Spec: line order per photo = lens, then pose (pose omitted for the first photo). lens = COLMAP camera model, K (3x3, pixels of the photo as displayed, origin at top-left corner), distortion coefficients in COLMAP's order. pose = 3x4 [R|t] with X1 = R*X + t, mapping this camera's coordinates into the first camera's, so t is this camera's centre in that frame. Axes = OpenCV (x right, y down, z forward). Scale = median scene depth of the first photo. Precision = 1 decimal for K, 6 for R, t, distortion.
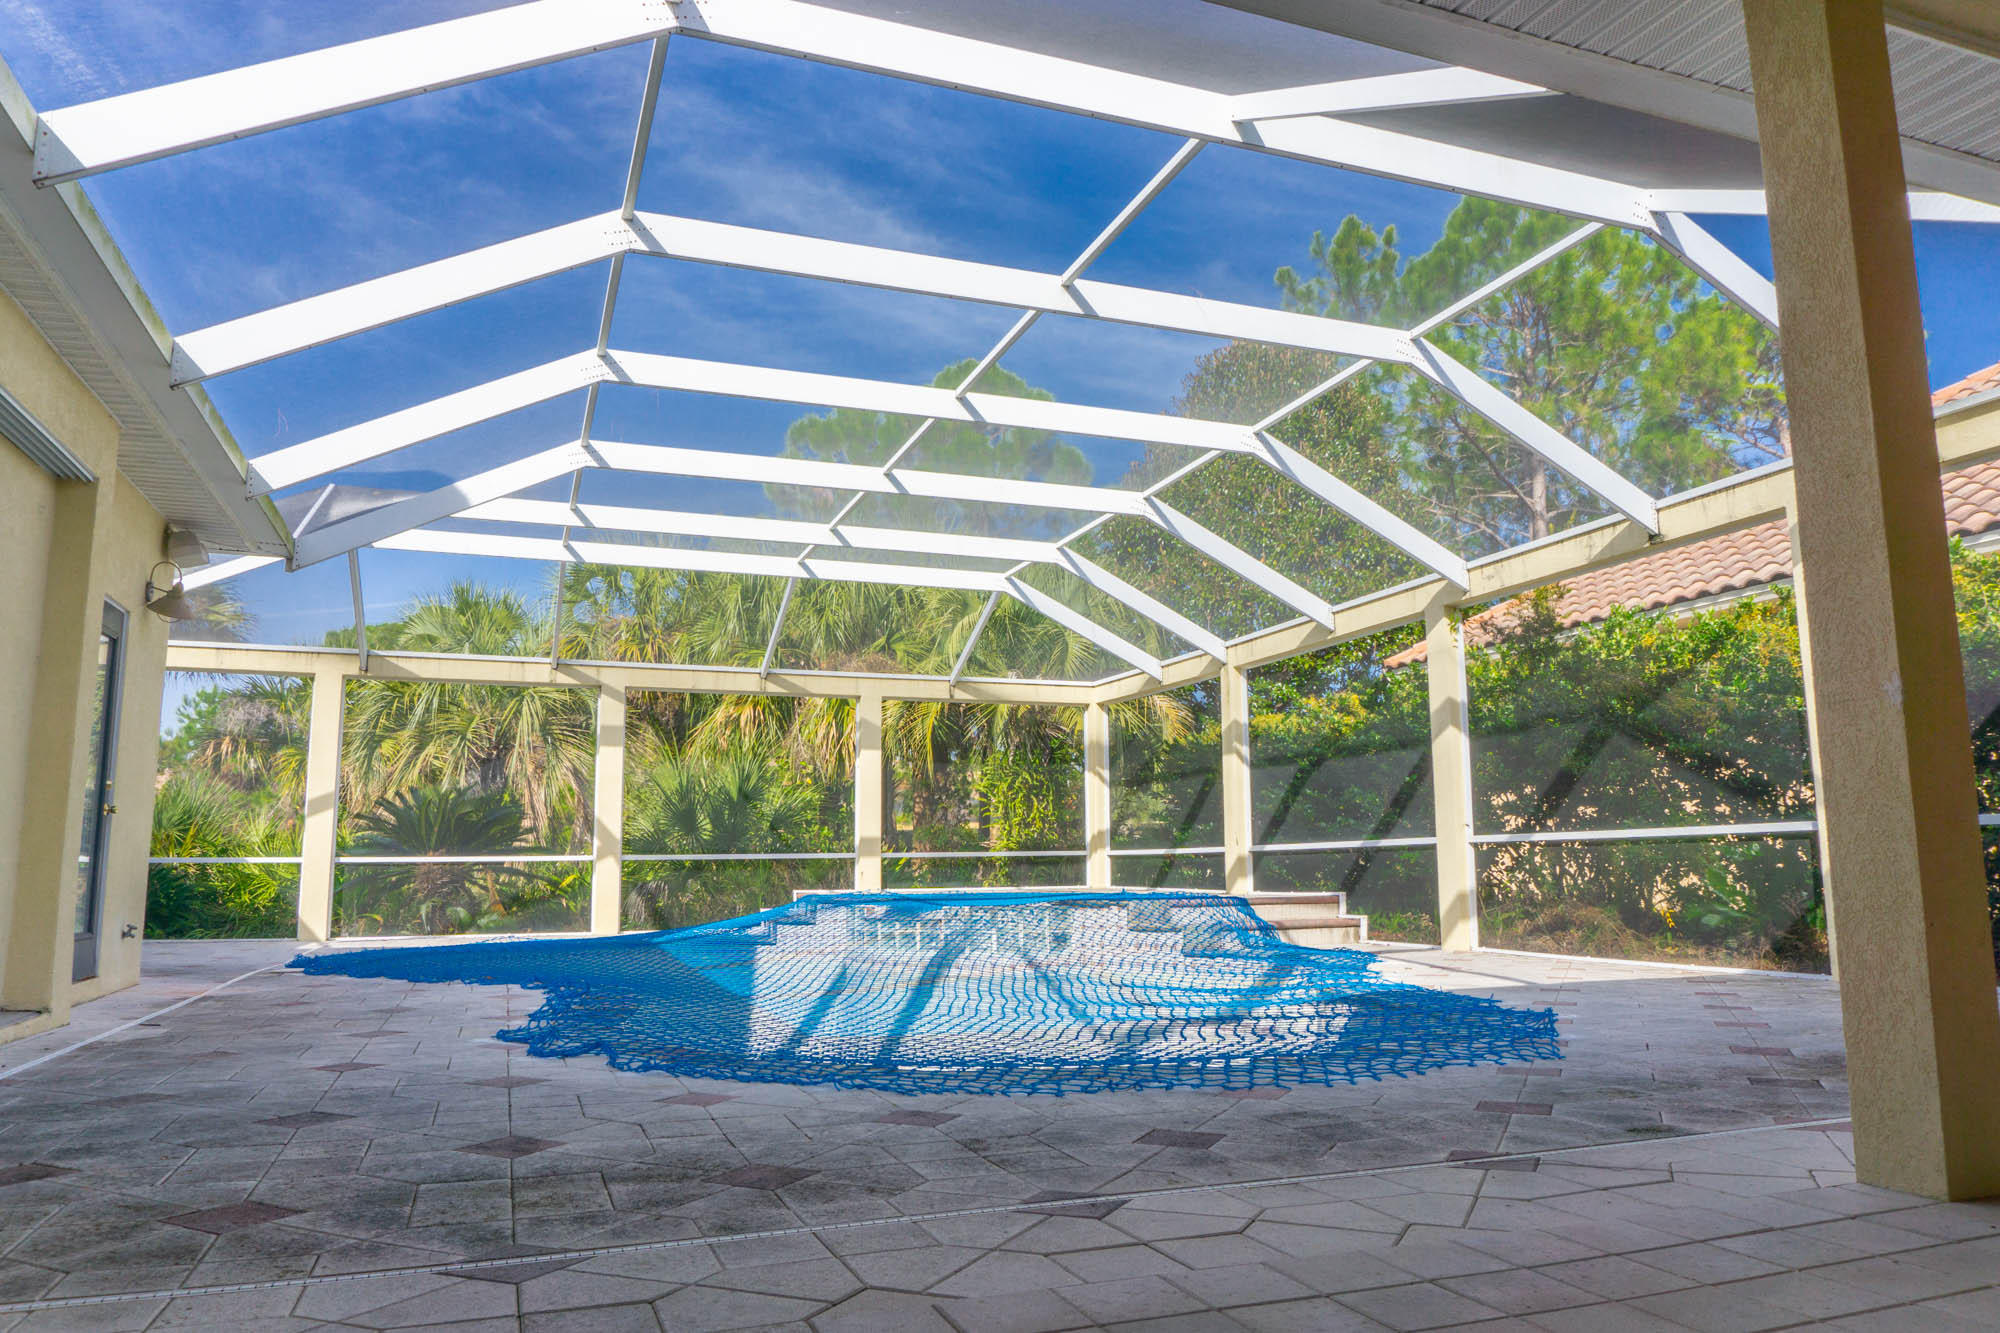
lens RADIAL K [[1333.2, 0, 1000.0], [0, 1333.2, 666.5], [0, 0, 1]] dist [-0.013296, -0.004722]
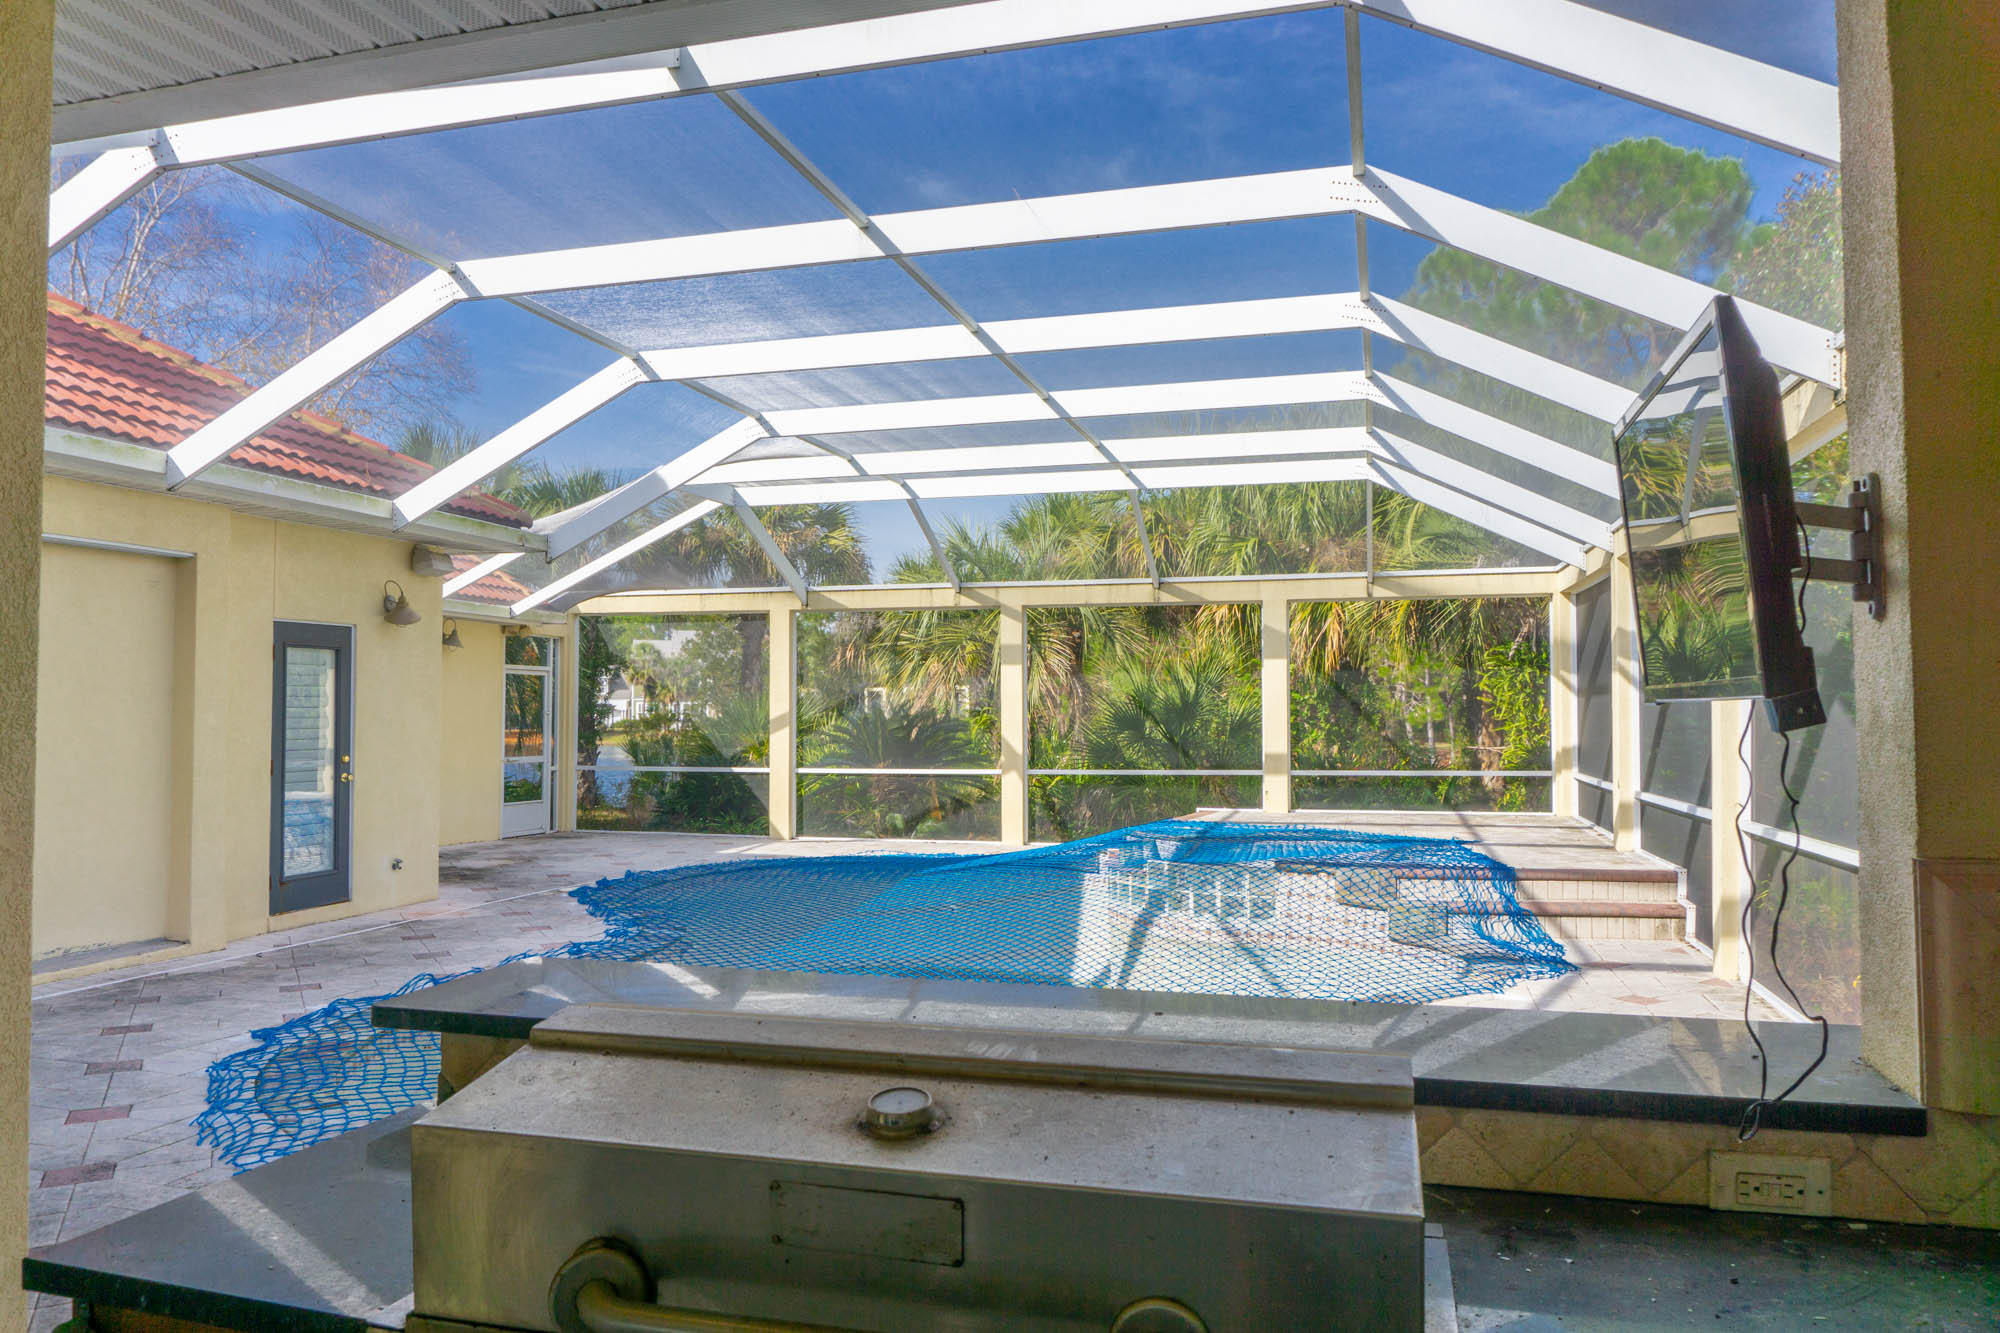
lens RADIAL K [[1365.5, 0, 1000.0], [0, 1365.5, 666.5], [0, 0, 1]] dist [-0.009494, -0.001935]
pose [[0.807159, -0.012438, -0.590203, 0.327659], [0.081915, 0.992466, 0.091111, -0.035957], [0.584623, -0.121887, 0.802097, 0.146291]]
